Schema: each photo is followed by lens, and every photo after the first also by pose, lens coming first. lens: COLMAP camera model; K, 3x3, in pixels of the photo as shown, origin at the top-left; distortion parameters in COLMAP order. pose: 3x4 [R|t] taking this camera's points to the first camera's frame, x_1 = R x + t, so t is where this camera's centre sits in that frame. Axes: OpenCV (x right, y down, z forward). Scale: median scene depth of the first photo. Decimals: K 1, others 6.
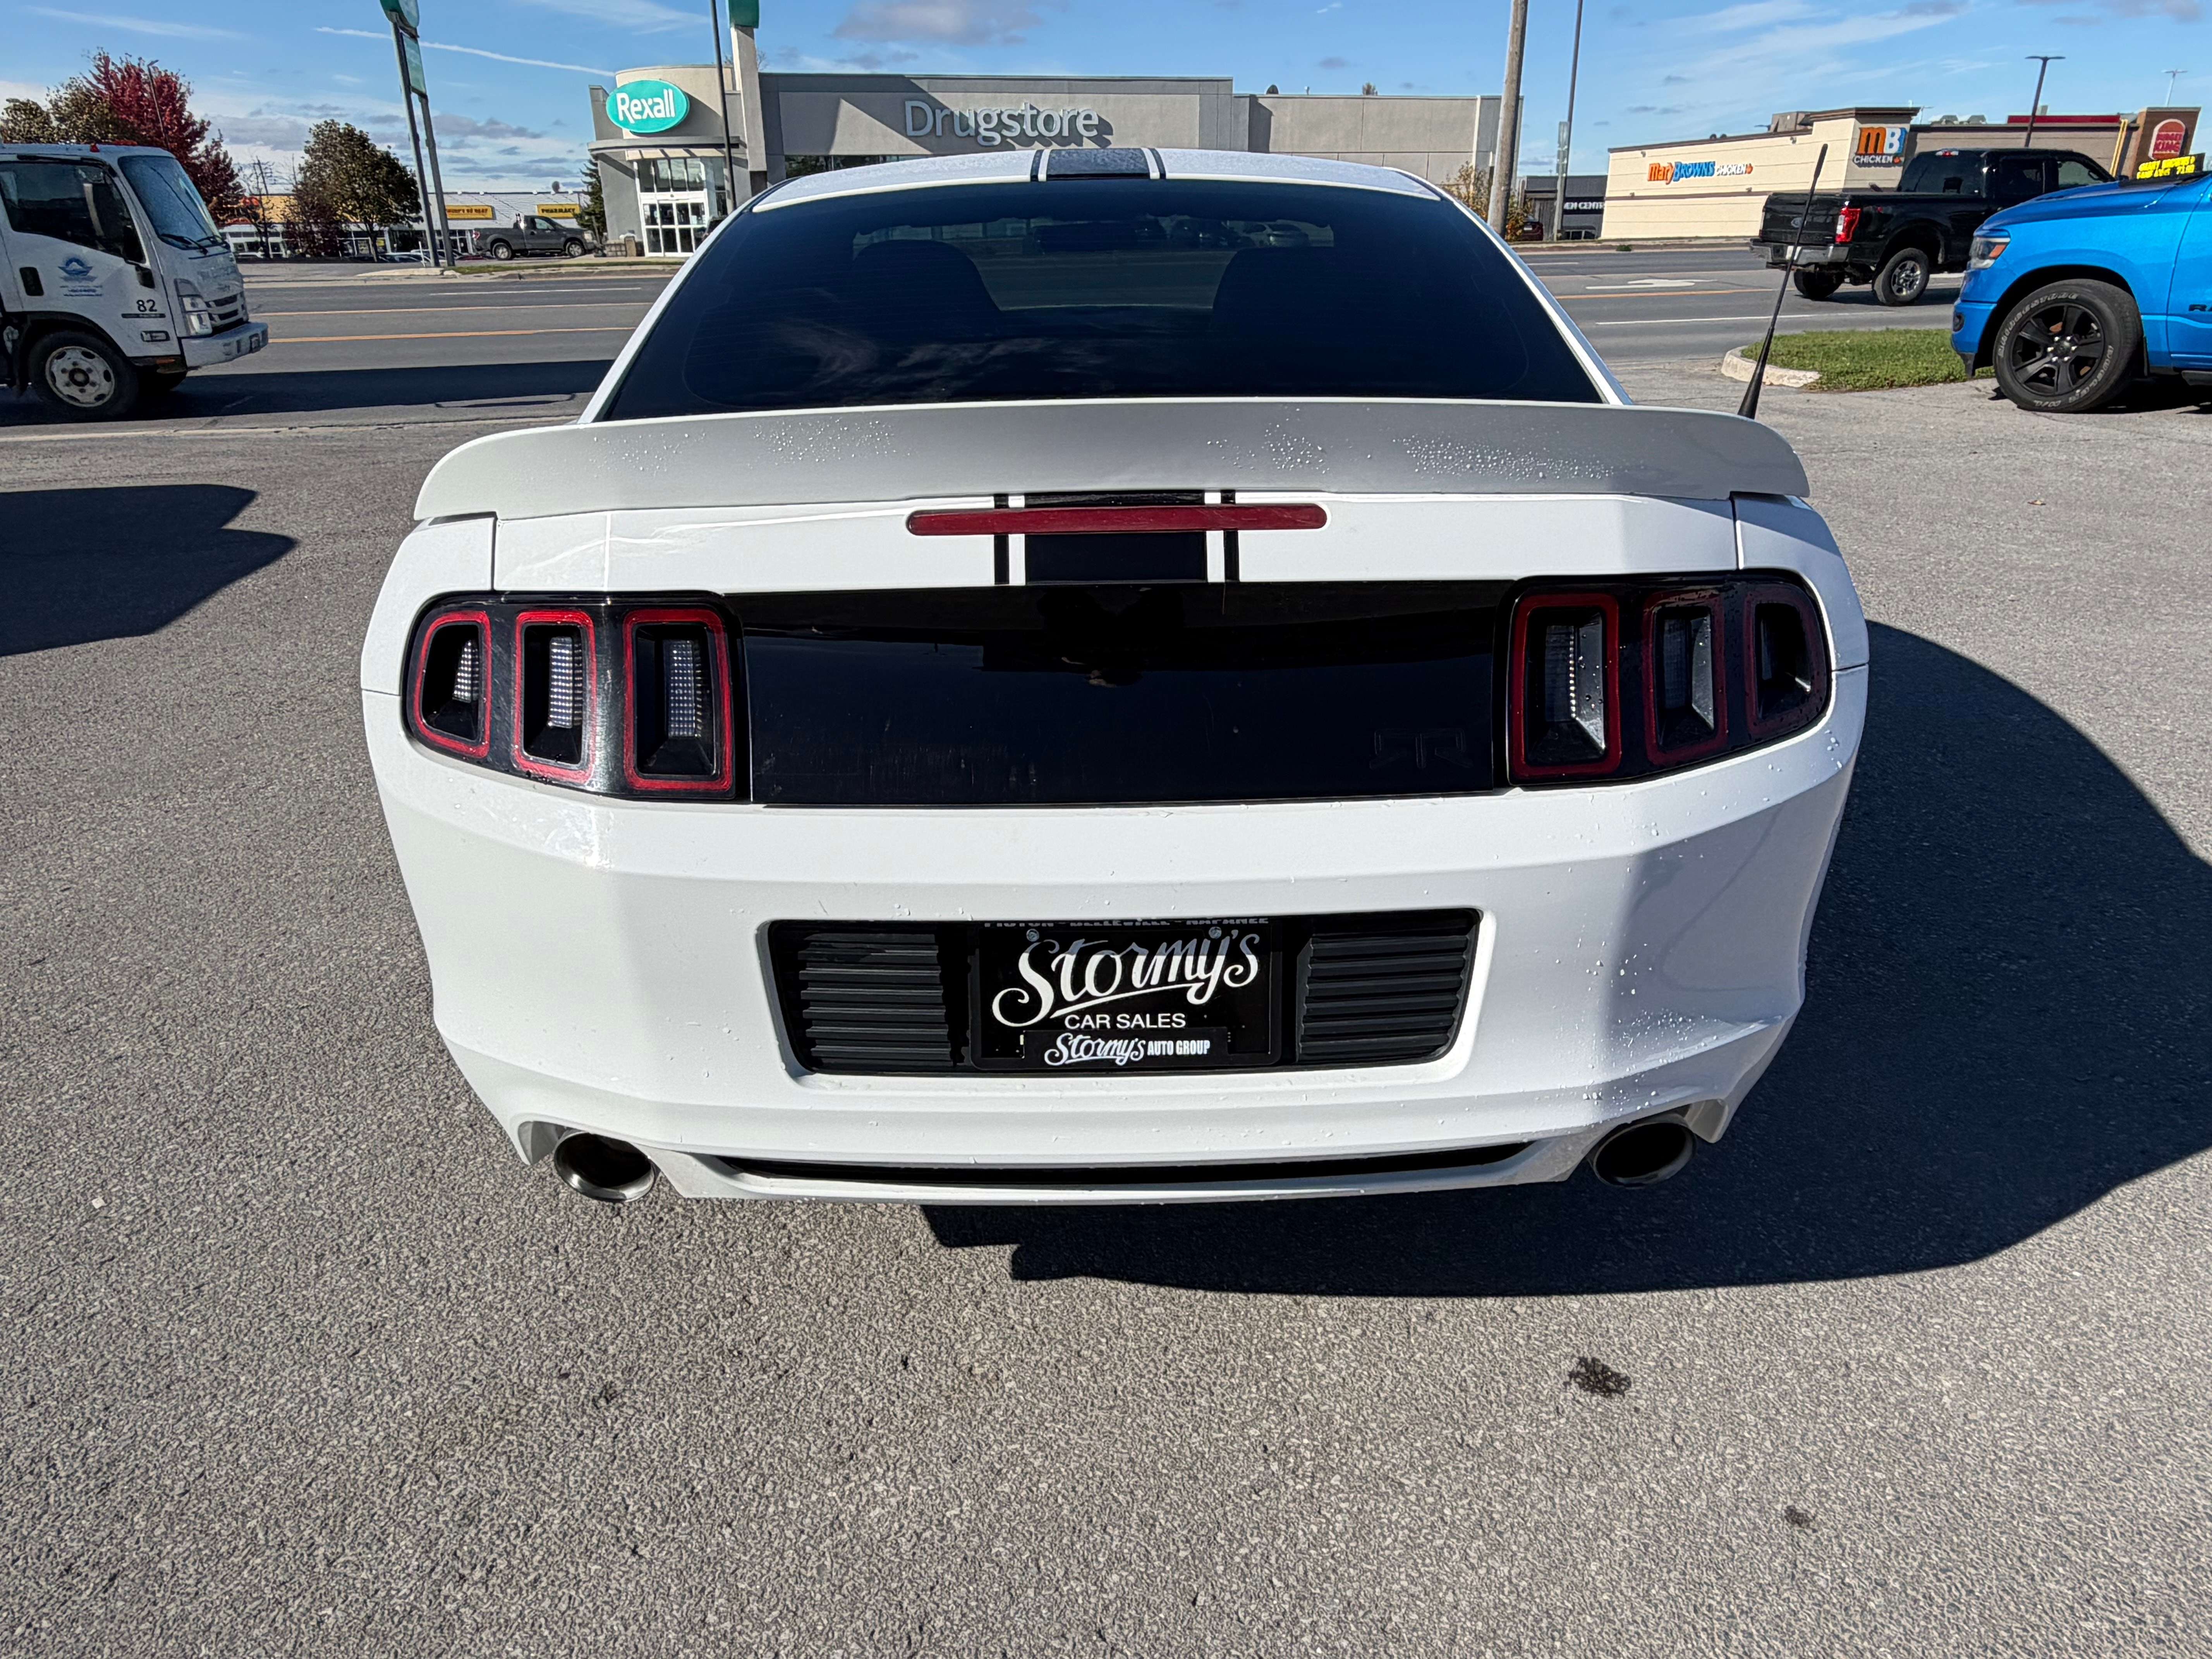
lens RADIAL K [[1501.4, 0, 1107.3], [0, 1501.4, 824.5], [0, 0, 1]] dist [0.000331, -0.000866]
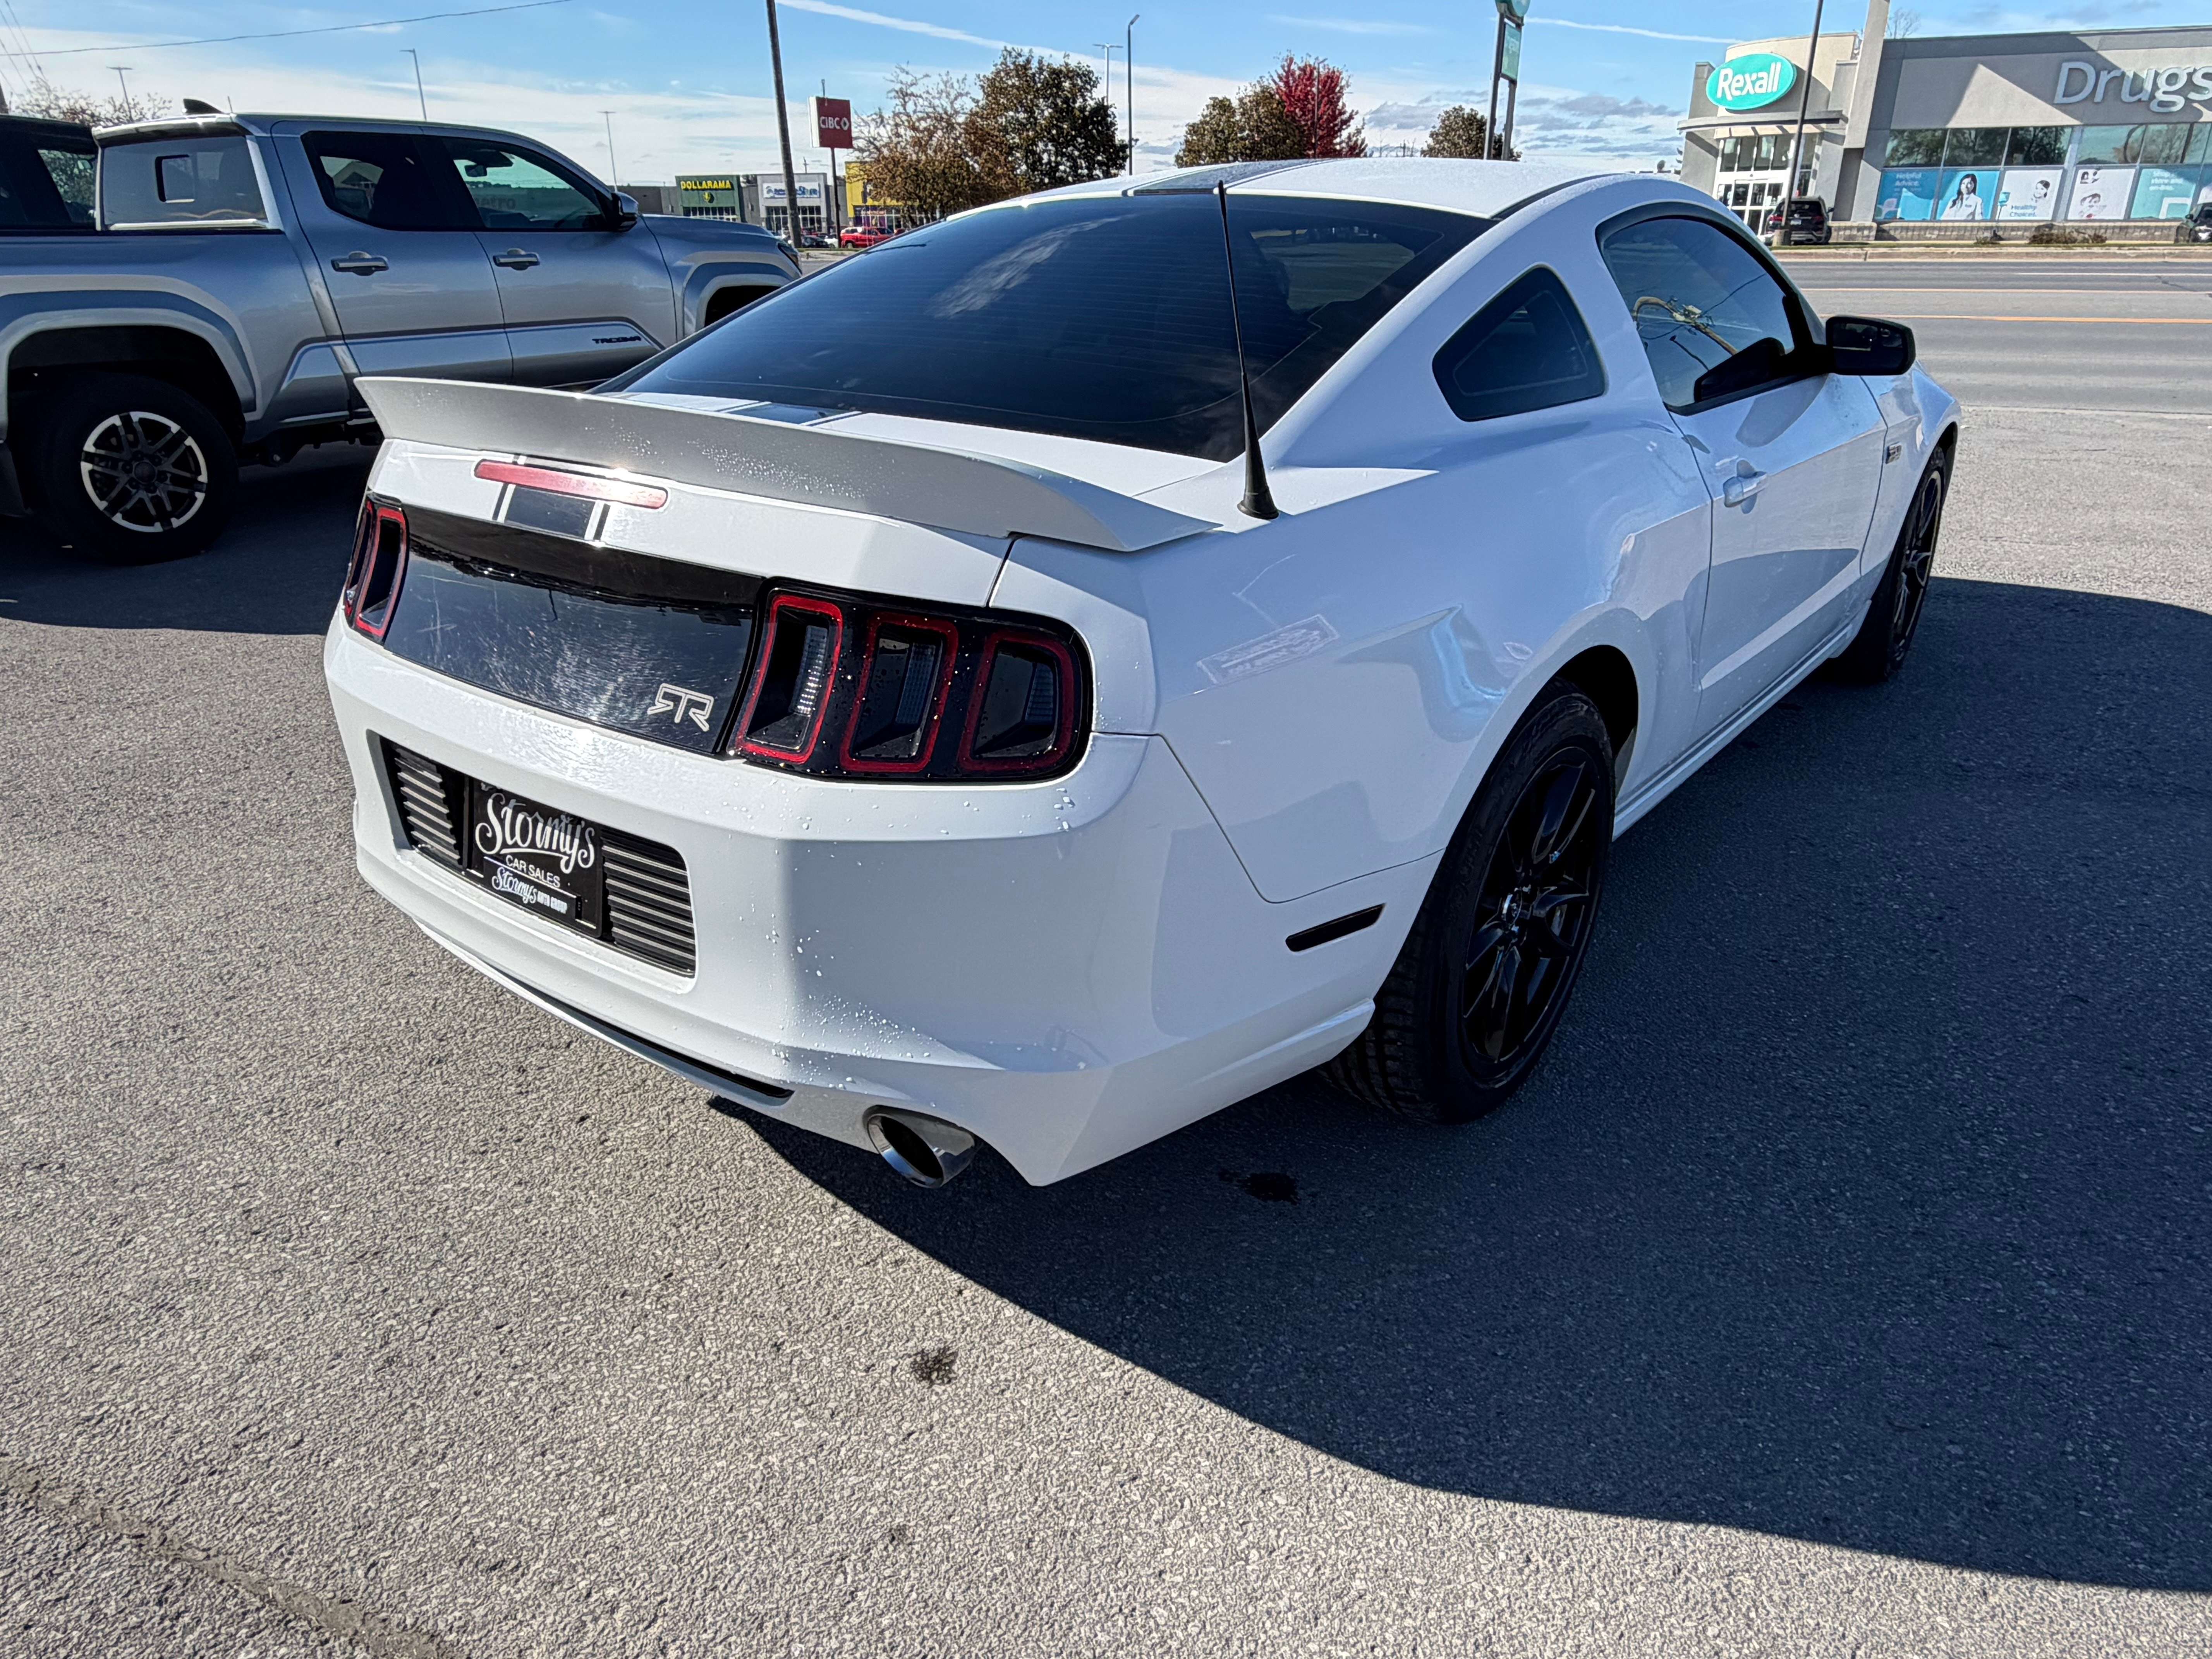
lens RADIAL K [[1501.4, 0, 1103.0], [0, 1501.4, 838.0], [0, 0, 1]] dist [0.000331, -0.000866]
pose [[0.771932, 0.251494, -0.583841, 1.068675], [-0.239486, 0.965800, 0.099387, -0.133419], [0.588869, 0.063101, 0.805761, 0.231927]]
